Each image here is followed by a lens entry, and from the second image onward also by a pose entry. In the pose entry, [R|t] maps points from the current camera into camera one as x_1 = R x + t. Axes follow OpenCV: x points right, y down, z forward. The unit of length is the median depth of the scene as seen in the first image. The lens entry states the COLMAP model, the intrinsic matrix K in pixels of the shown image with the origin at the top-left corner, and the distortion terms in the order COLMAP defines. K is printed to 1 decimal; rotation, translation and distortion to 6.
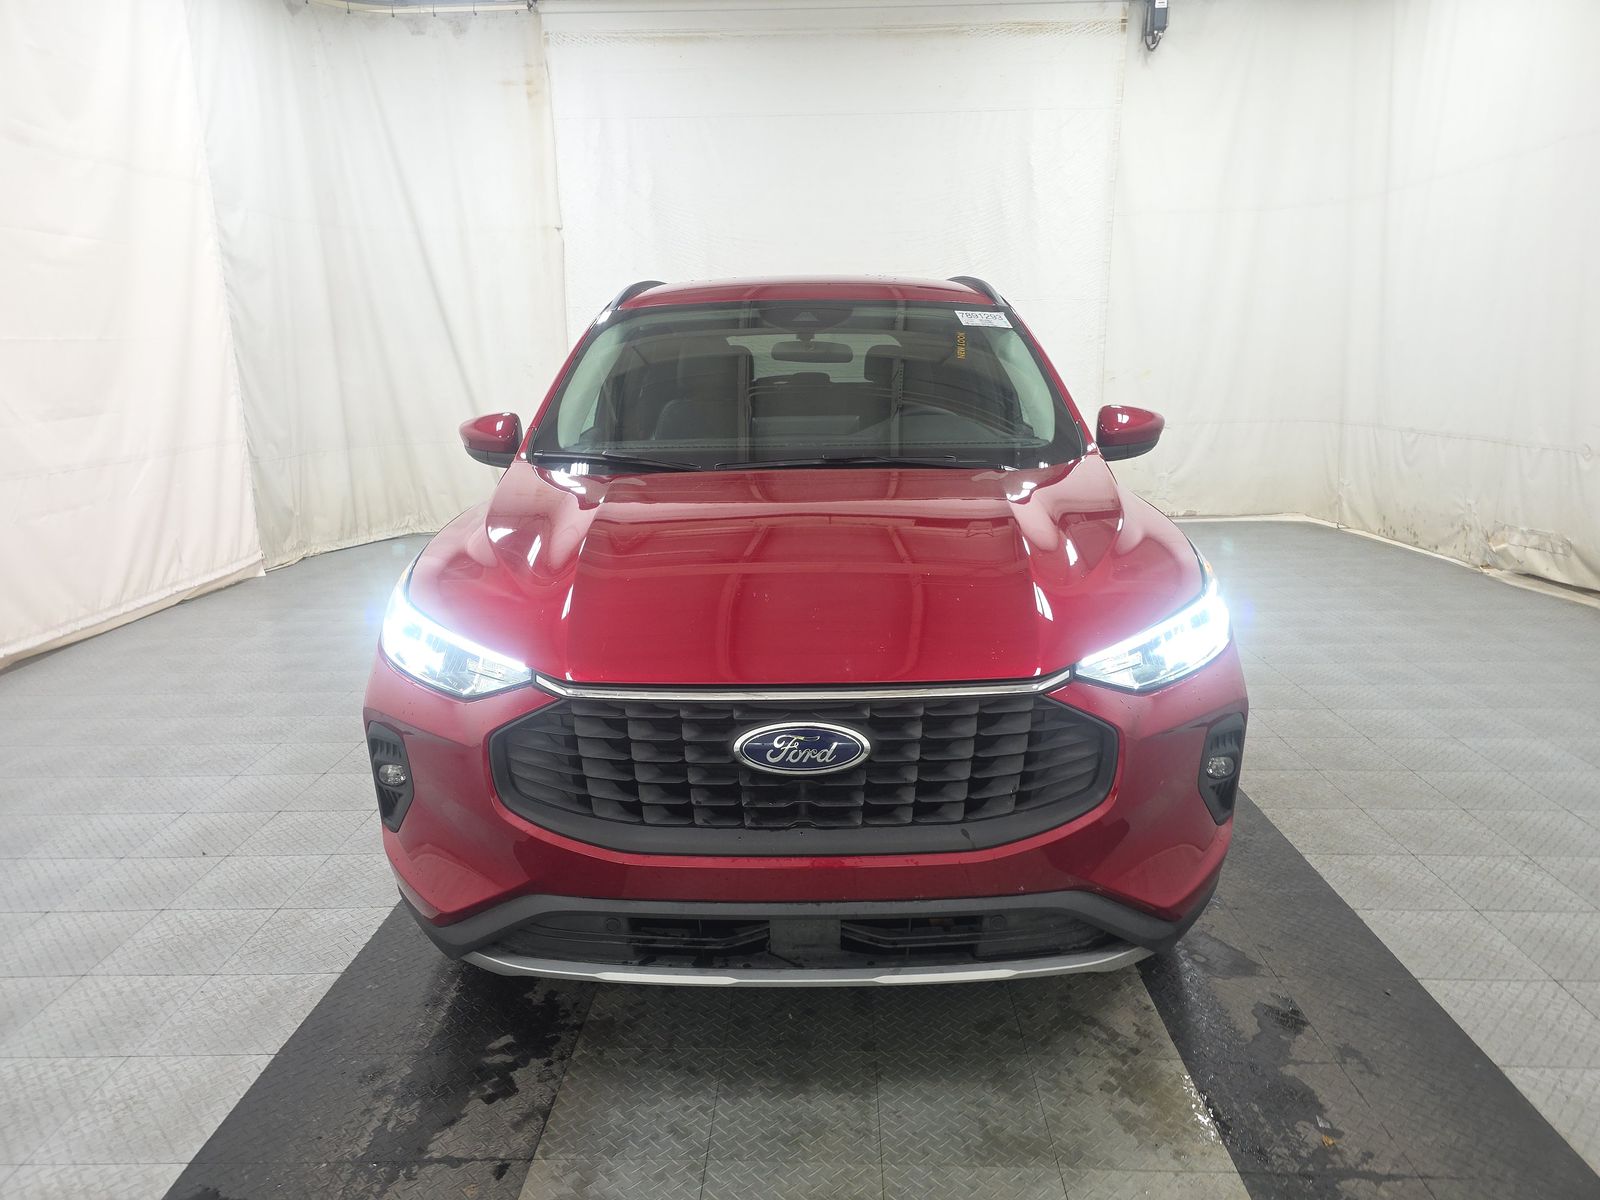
lens RADIAL K [[1073.2, 0, 797.4], [0, 1073.2, 612.8], [0, 0, 1]] dist [0.049665, -0.040236]
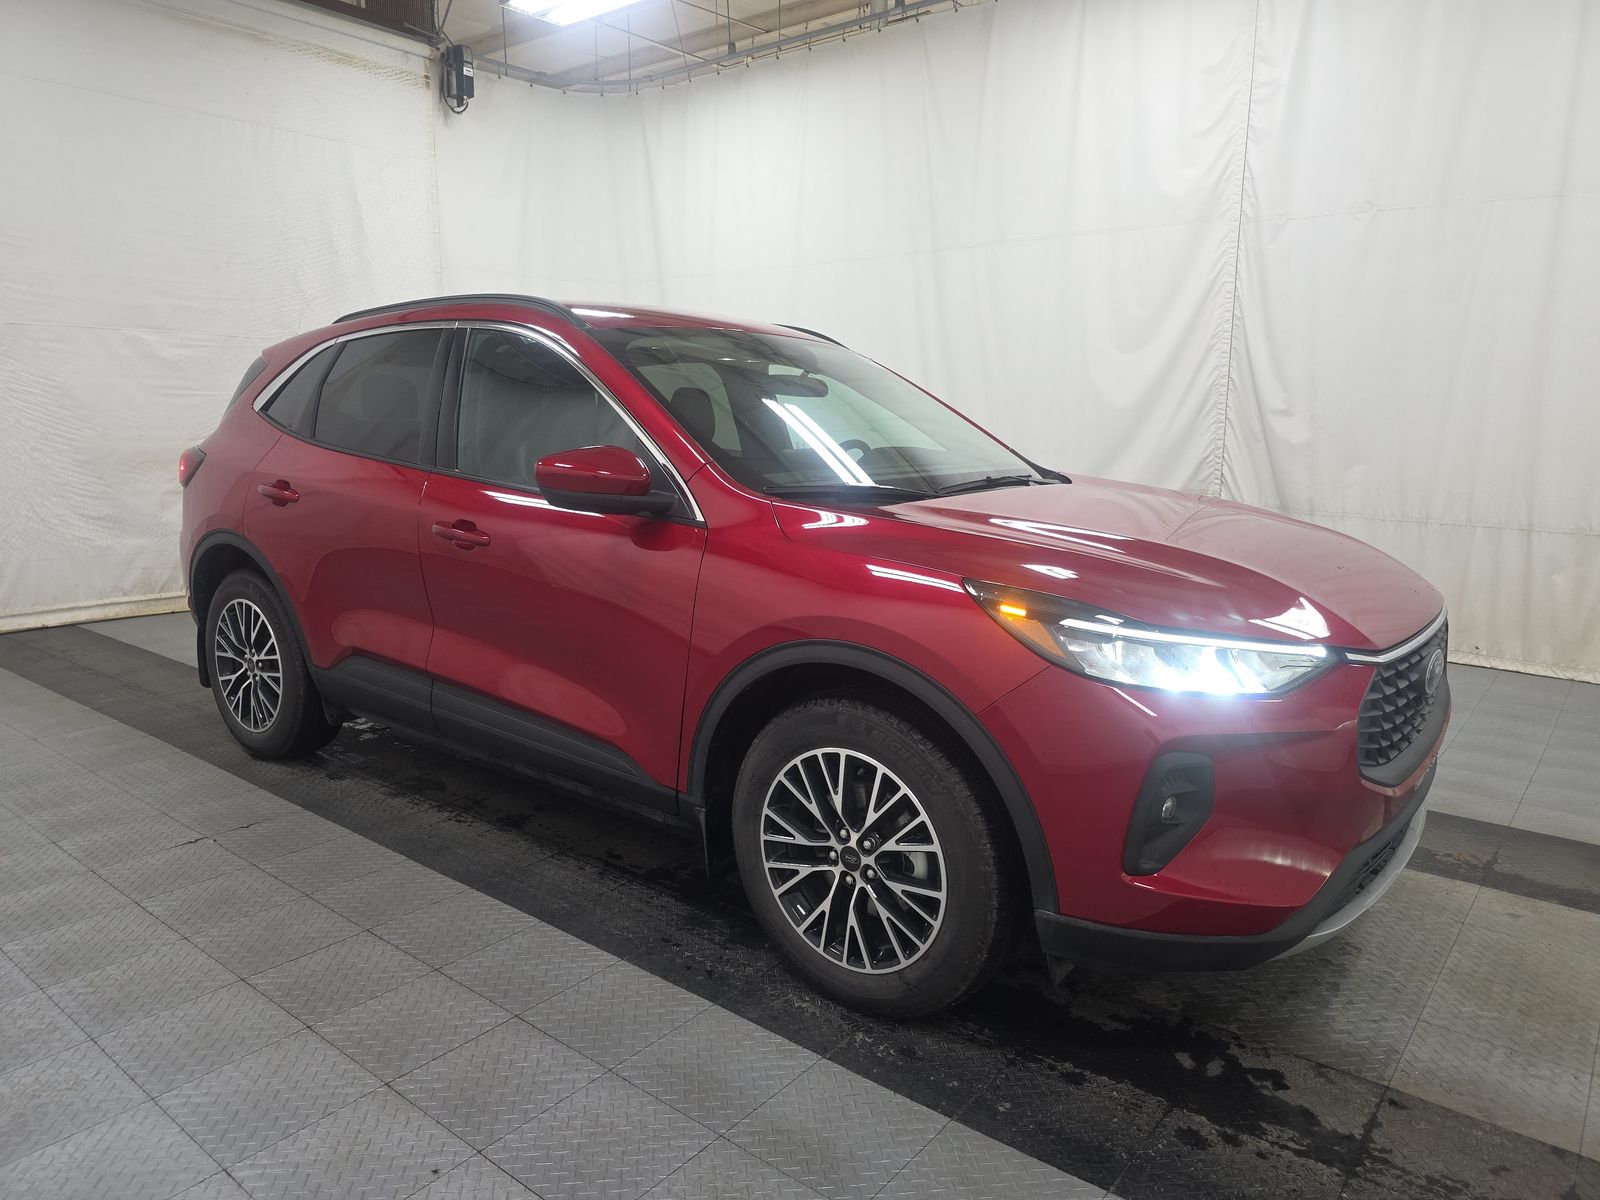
lens RADIAL K [[1073.2, 0, 797.1], [0, 1073.2, 602.0], [0, 0, 1]] dist [0.049665, -0.040236]
pose [[0.606854, -0.120335, 0.785651, -1.122501], [0.170737, 0.985133, 0.019007, -0.086733], [-0.776258, 0.122605, 0.618378, 0.565132]]
